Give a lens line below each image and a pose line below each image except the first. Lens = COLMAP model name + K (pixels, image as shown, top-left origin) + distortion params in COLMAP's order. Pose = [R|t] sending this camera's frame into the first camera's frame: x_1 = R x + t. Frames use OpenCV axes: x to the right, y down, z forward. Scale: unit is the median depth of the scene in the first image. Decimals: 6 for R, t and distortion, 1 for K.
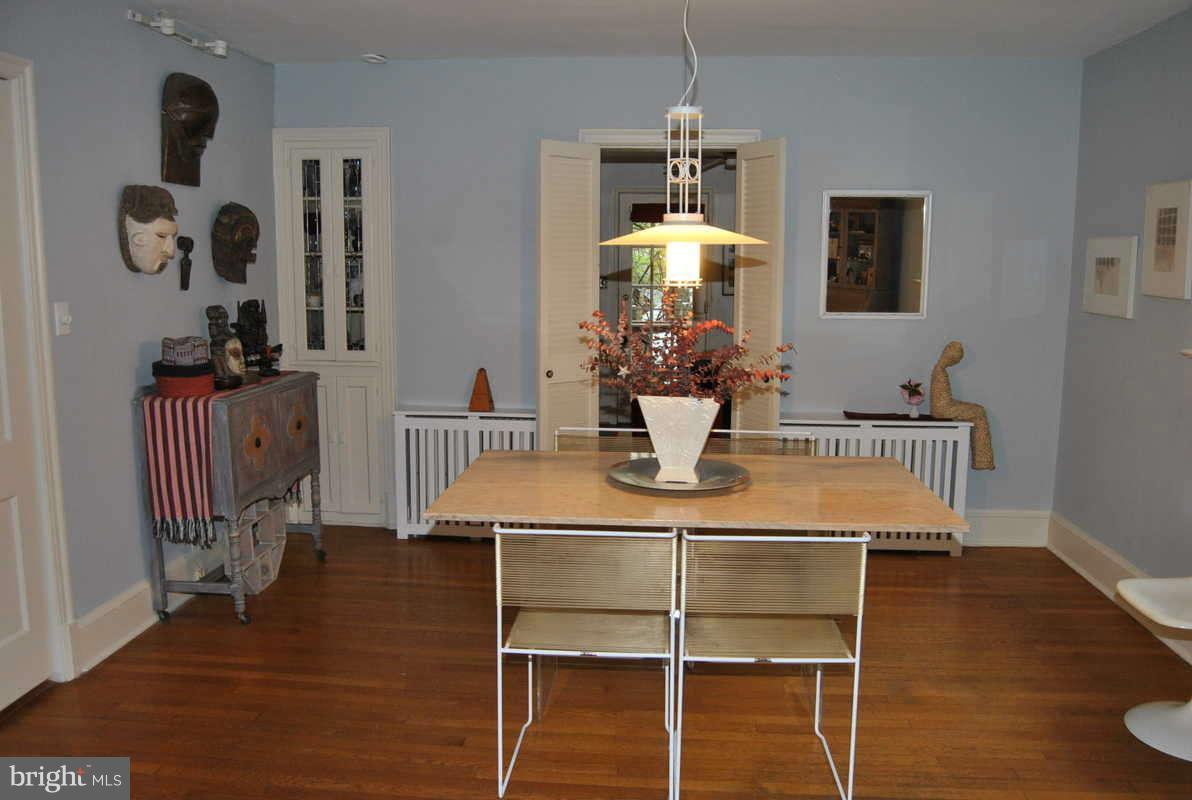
lens RADIAL K [[939.9, 0, 599.5], [0, 939.9, 394.6], [0, 0, 1]] dist [-0.084827, 0.008660]
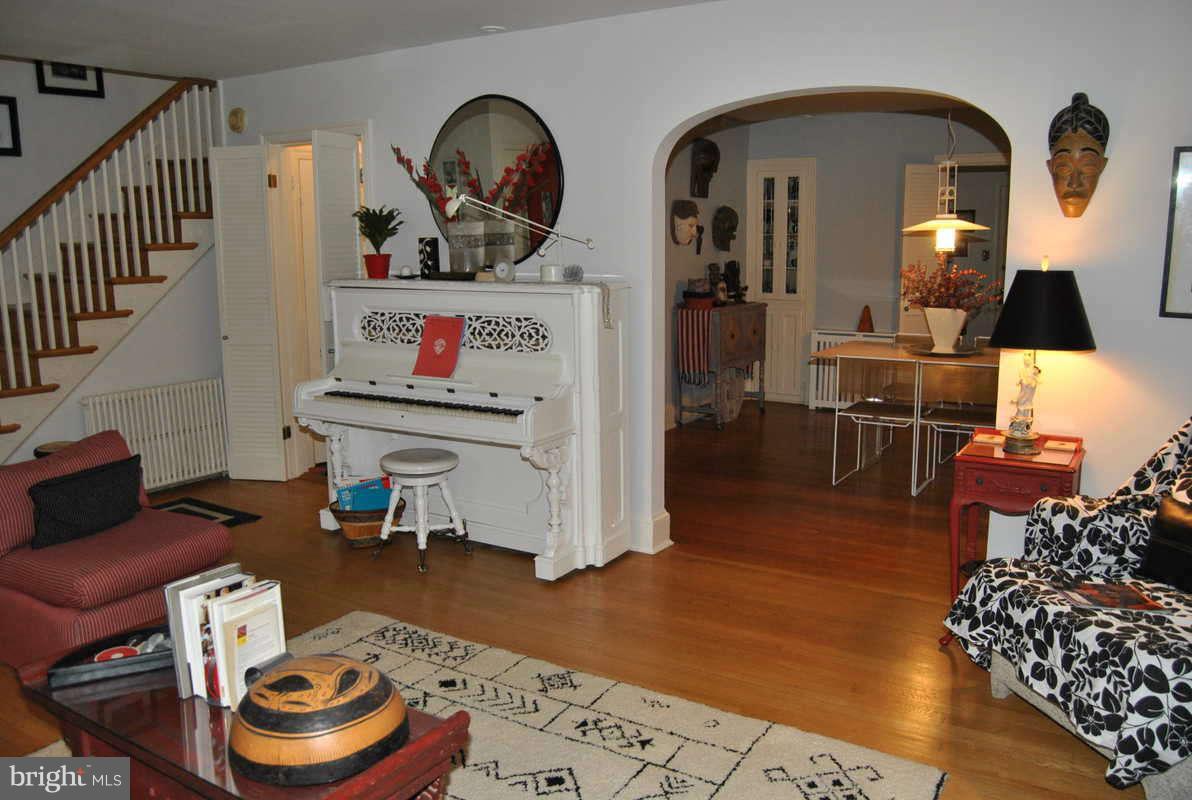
lens RADIAL K [[939.9, 0, 599.5], [0, 939.9, 394.6], [0, 0, 1]] dist [-0.084827, 0.008660]
pose [[0.887938, 0.062281, -0.455727, 0.235385], [-0.051693, 0.998026, 0.035674, 0.104159], [0.457049, -0.008118, 0.889405, -0.722370]]
